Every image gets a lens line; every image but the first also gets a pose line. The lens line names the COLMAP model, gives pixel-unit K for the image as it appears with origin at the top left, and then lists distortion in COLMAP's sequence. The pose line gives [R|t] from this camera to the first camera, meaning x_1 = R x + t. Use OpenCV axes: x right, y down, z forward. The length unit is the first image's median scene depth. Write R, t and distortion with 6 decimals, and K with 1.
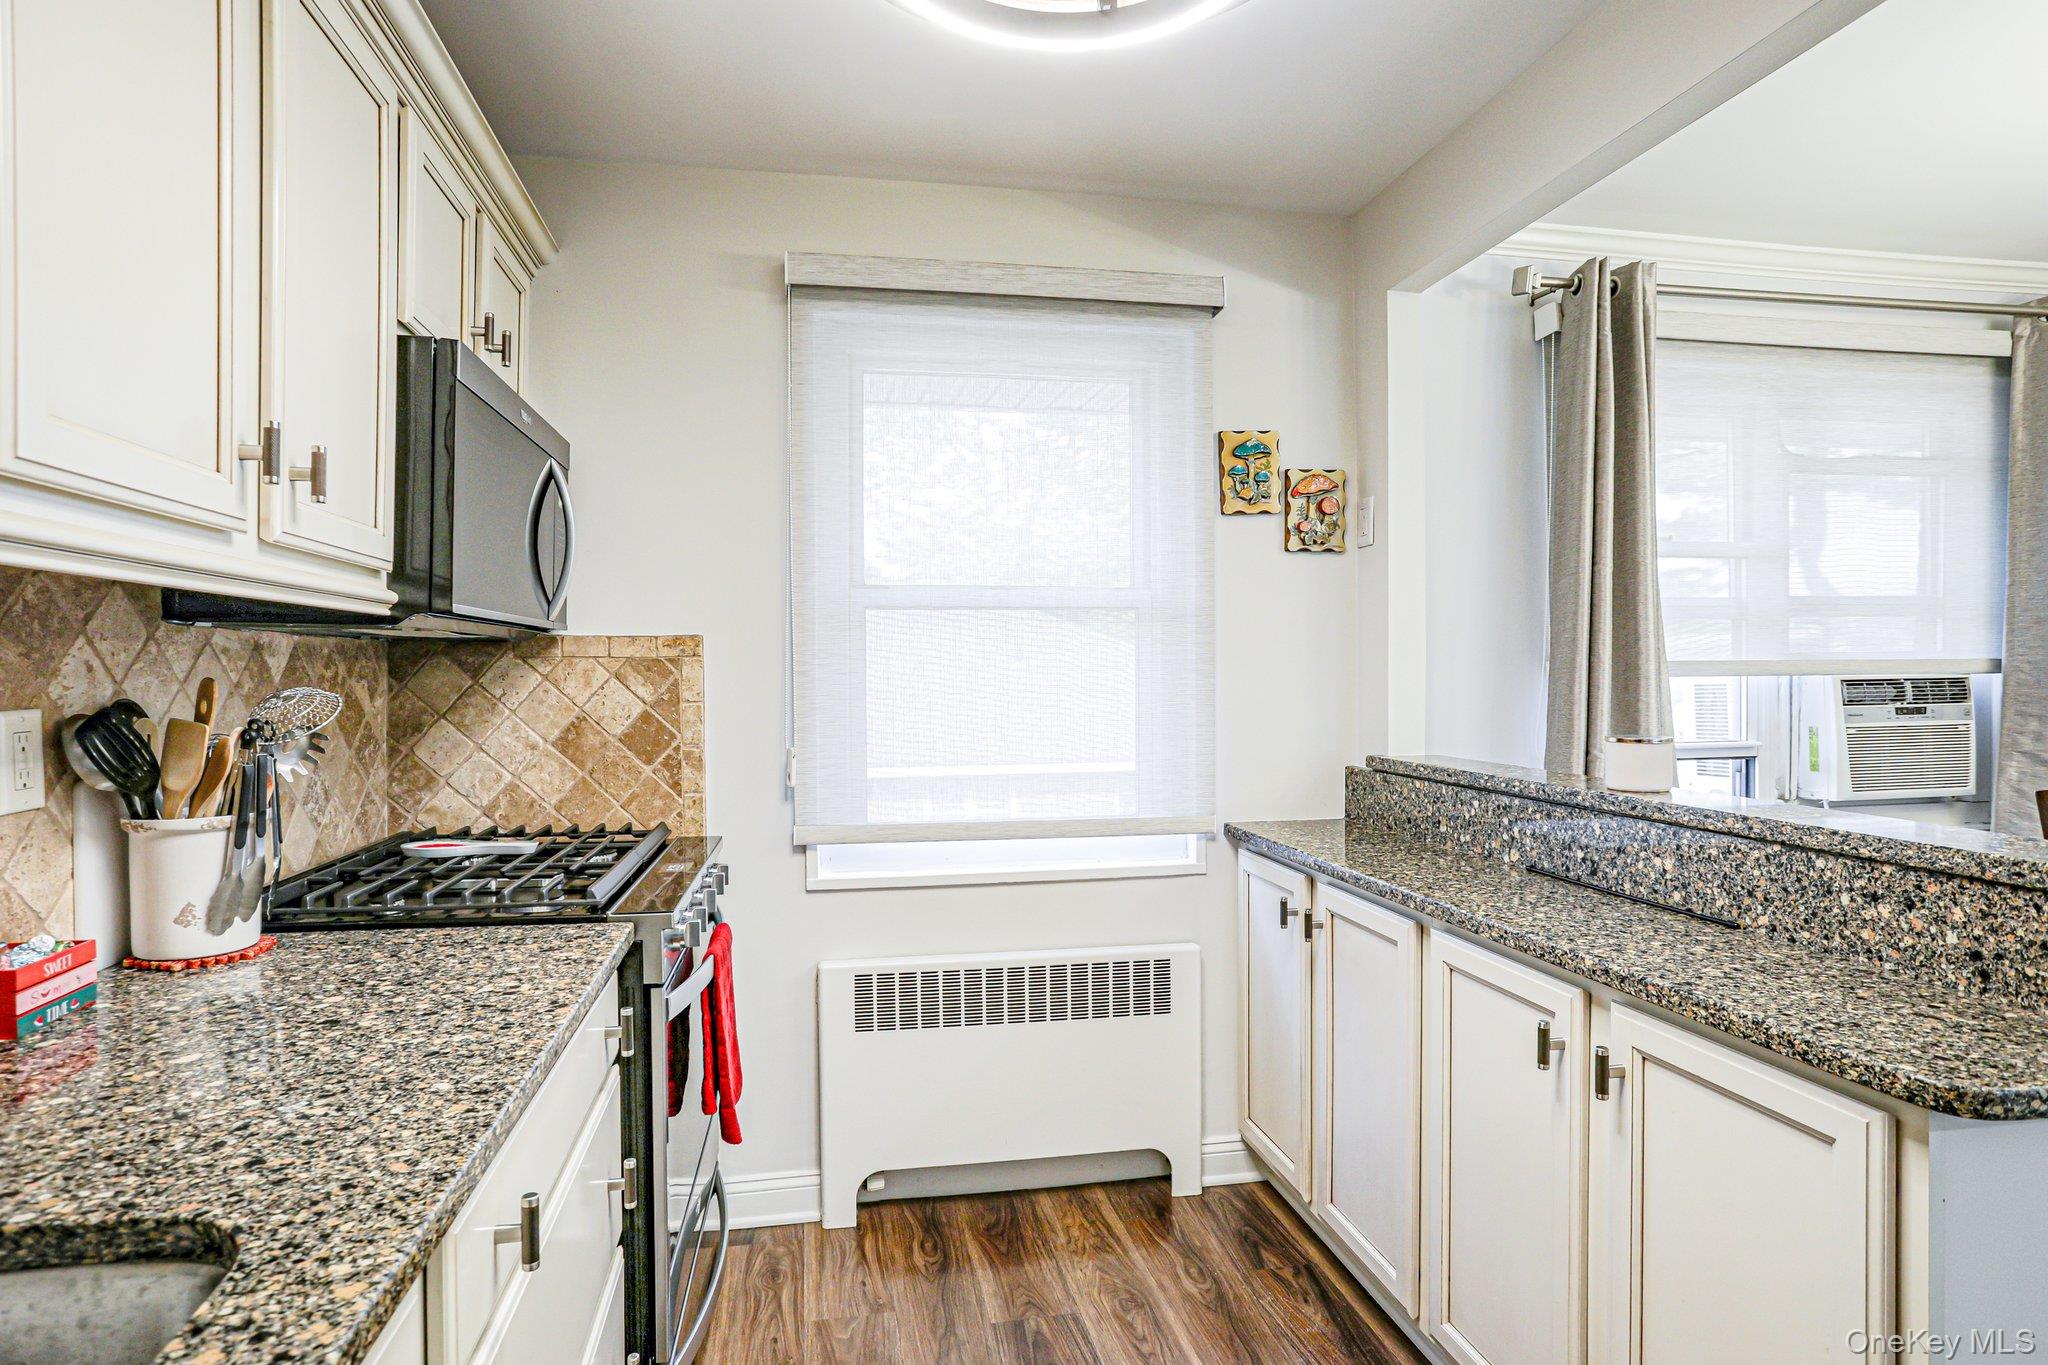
lens RADIAL K [[1081.7, 0, 1010.8], [0, 1081.7, 686.3], [0, 0, 1]] dist [-0.055587, 0.029716]
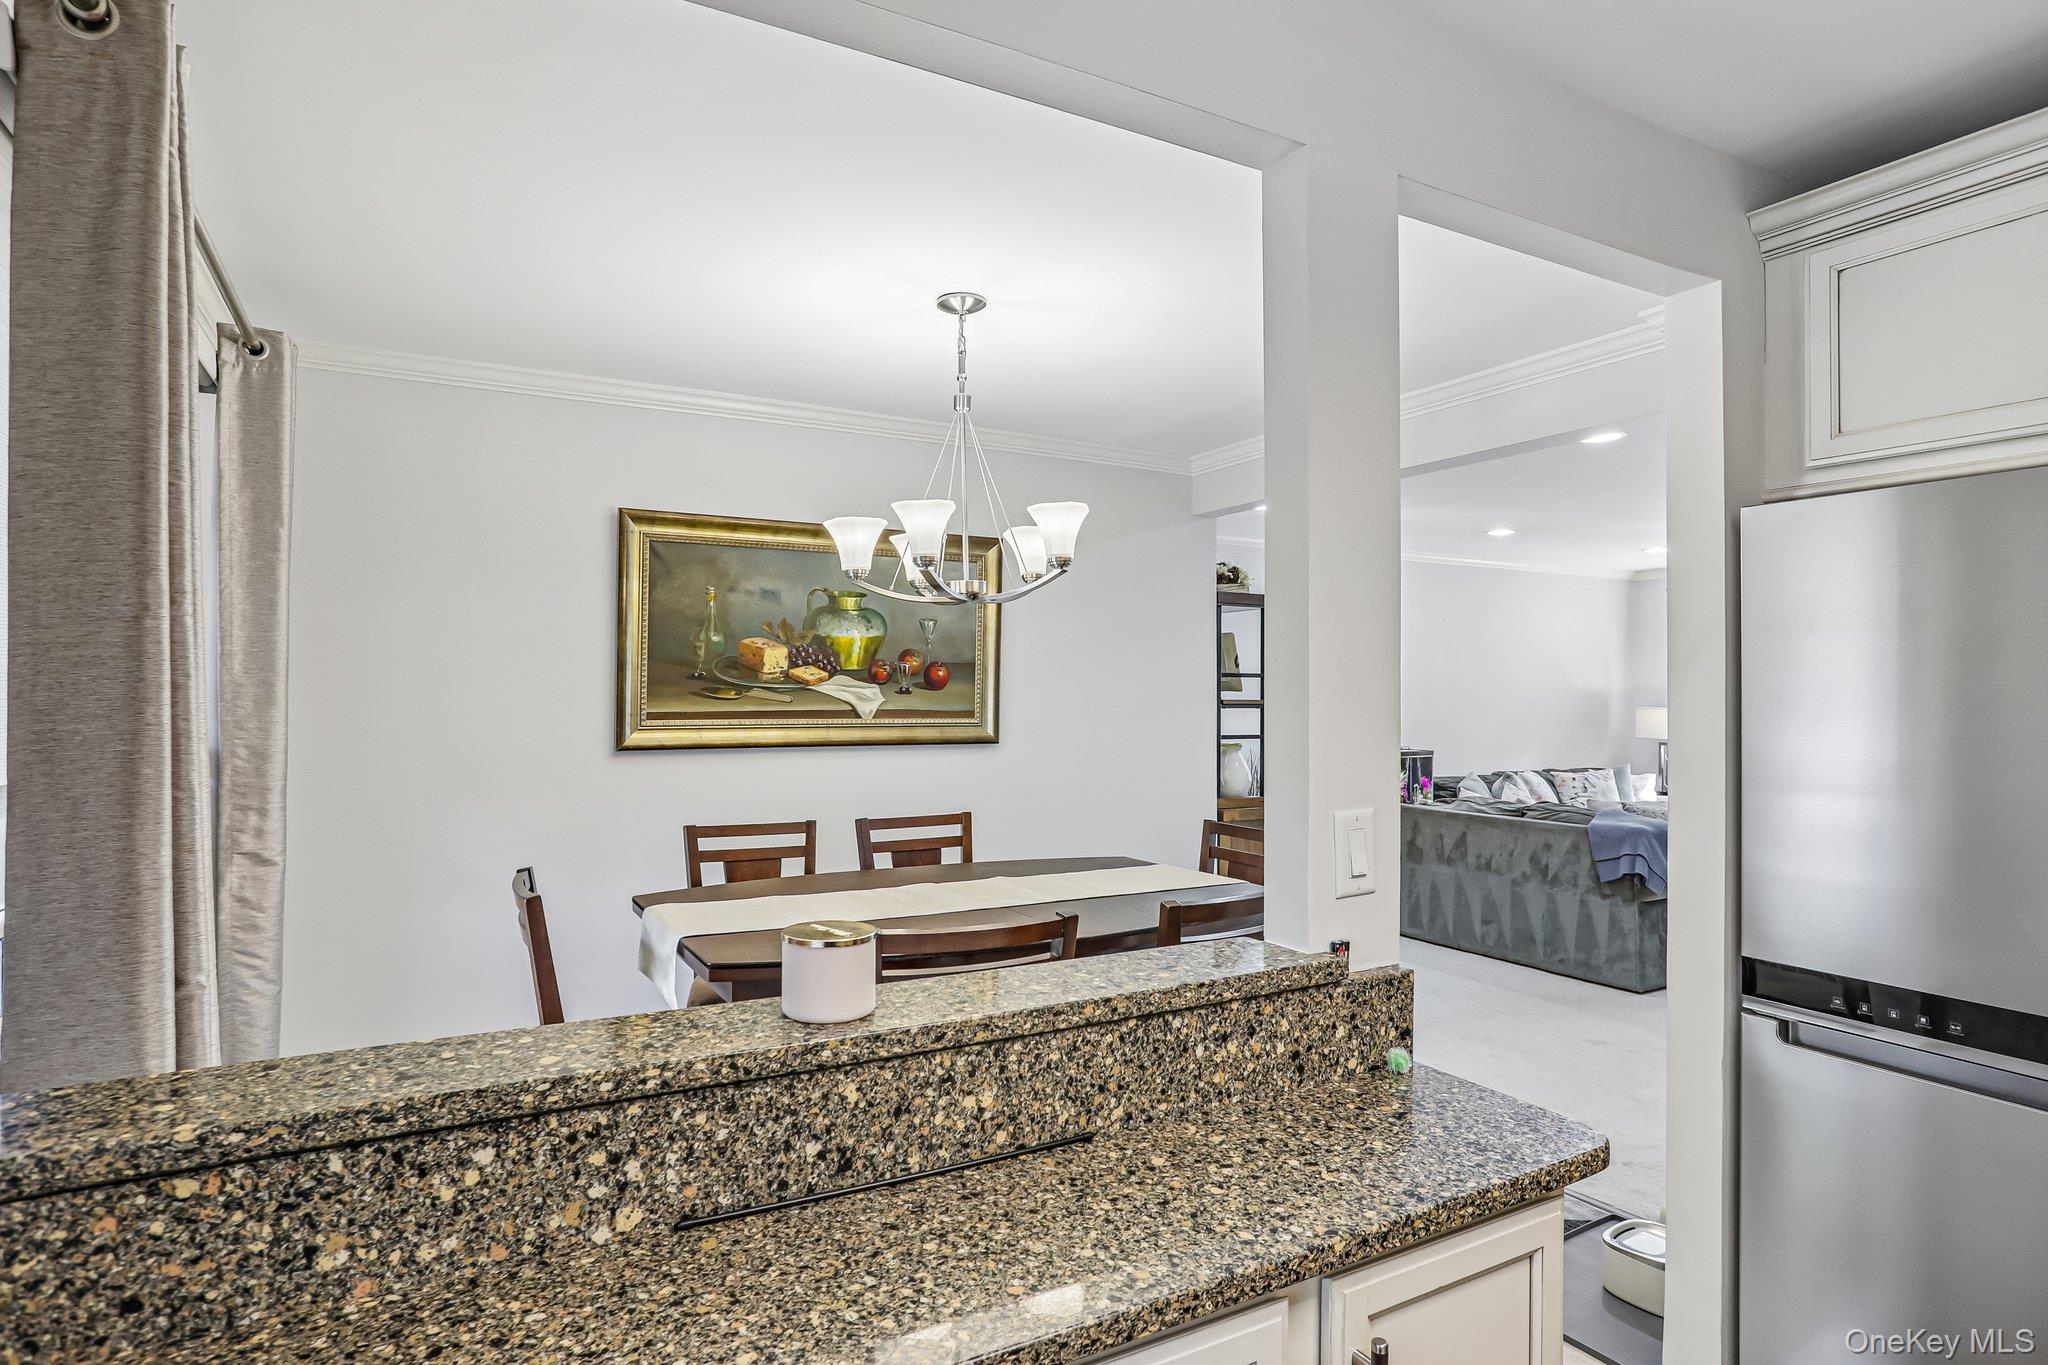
lens RADIAL K [[1081.7, 0, 993.6], [0, 1081.7, 703.6], [0, 0, 1]] dist [-0.055587, 0.029716]
pose [[-0.304898, -0.006501, 0.952363, -0.047170], [0.014333, 0.999832, 0.011414, -0.077590], [-0.952277, 0.017130, -0.304753, 0.899775]]
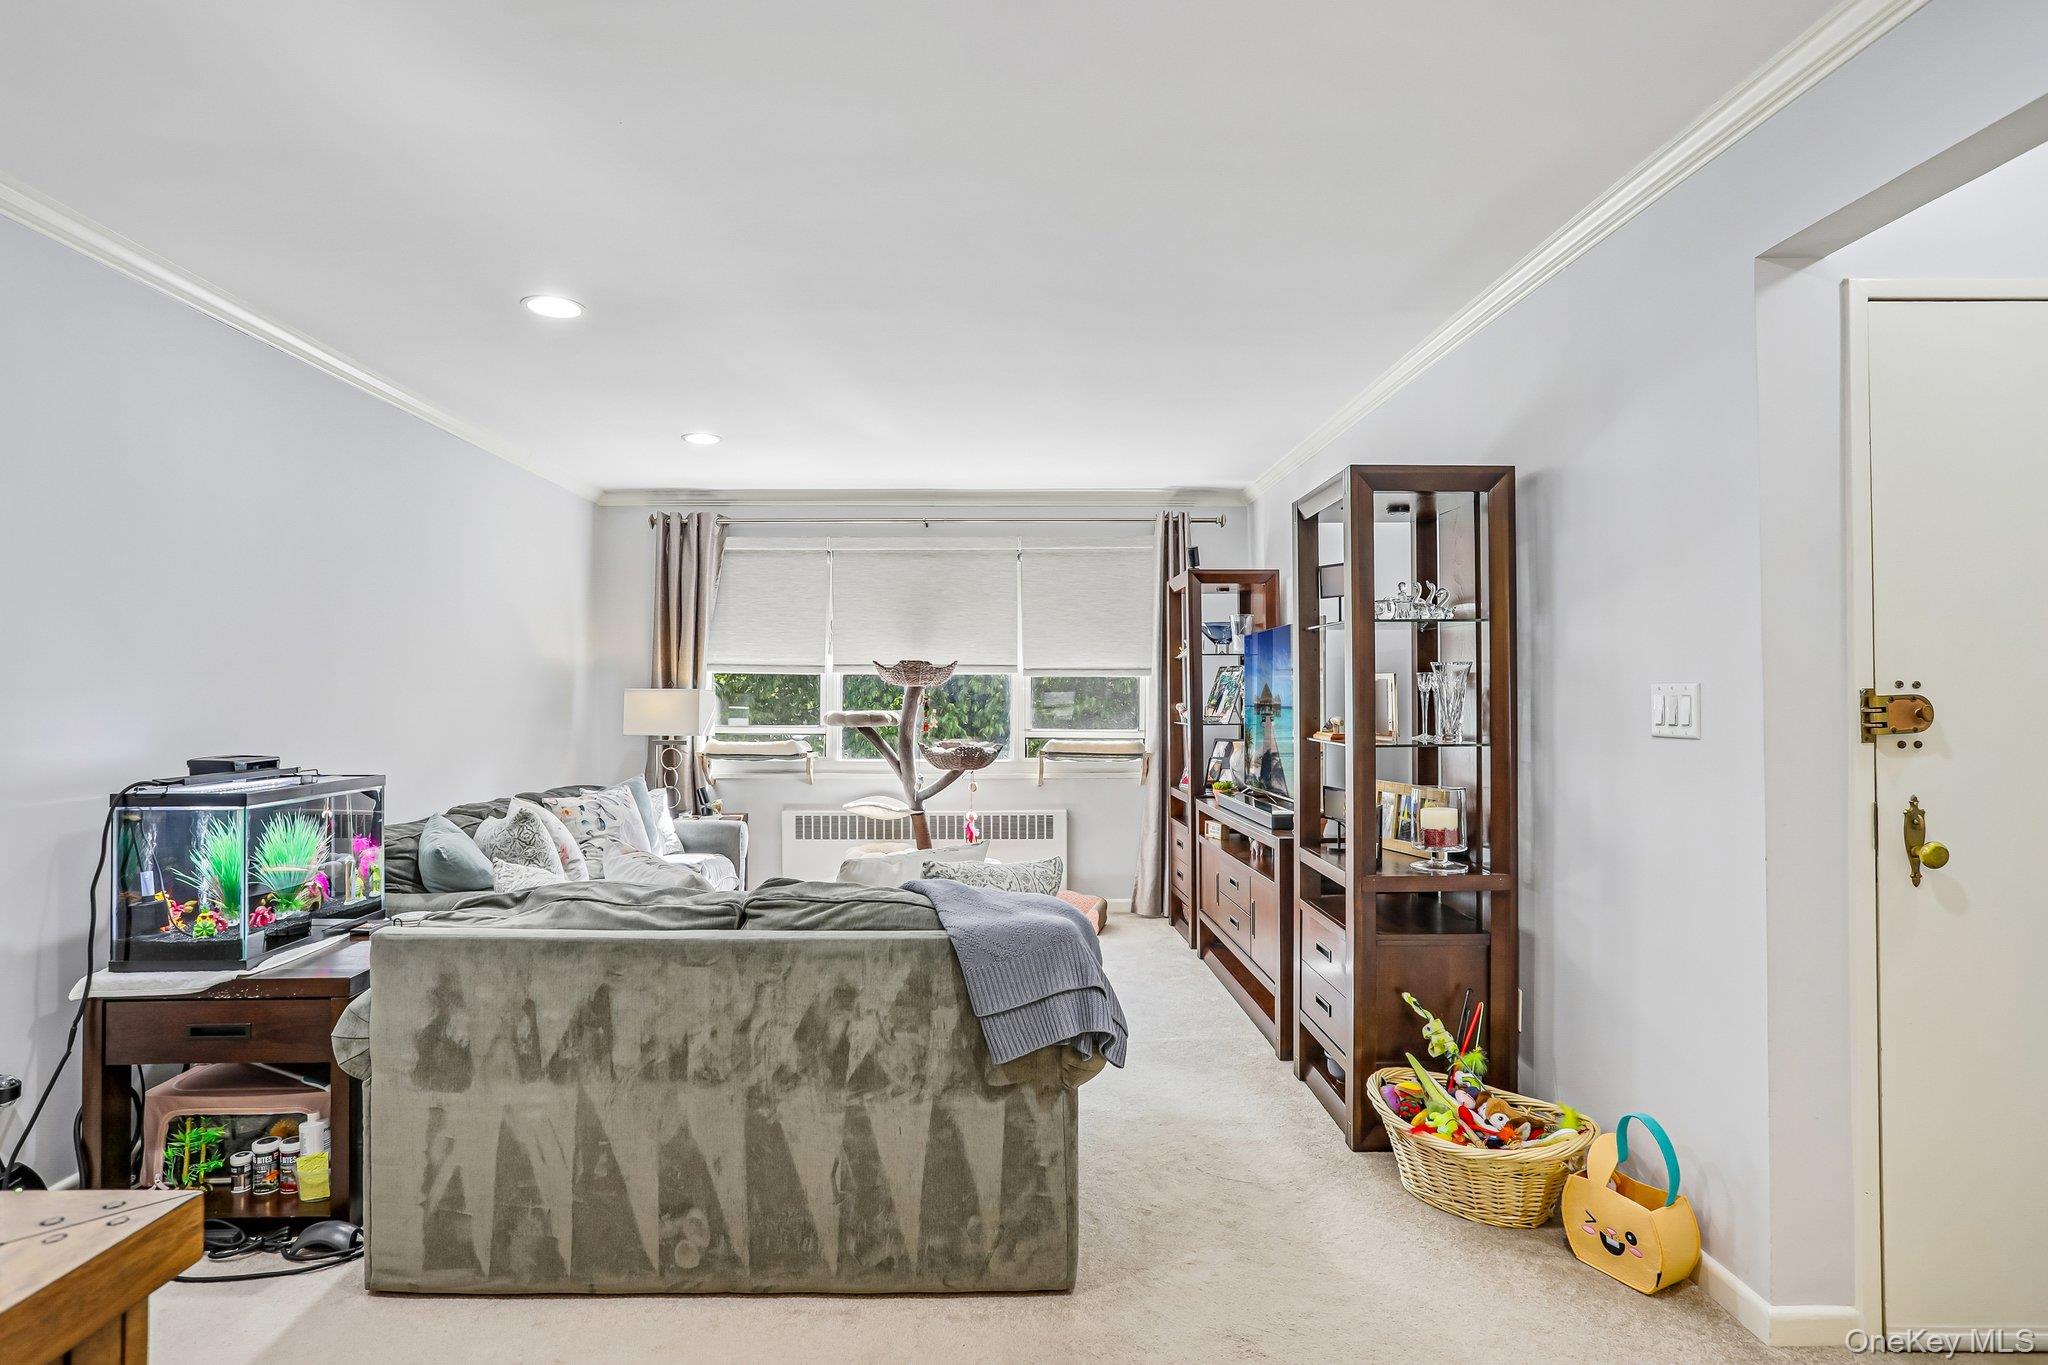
lens RADIAL K [[1081.7, 0, 1002.1], [0, 1081.7, 683.2], [0, 0, 1]] dist [-0.055587, 0.029716]
pose [[-0.987181, 0.009998, 0.159290, 1.528904], [0.010201, 0.999948, 0.000455, 0.001916], [-0.159277, 0.002074, -0.987232, -0.043848]]
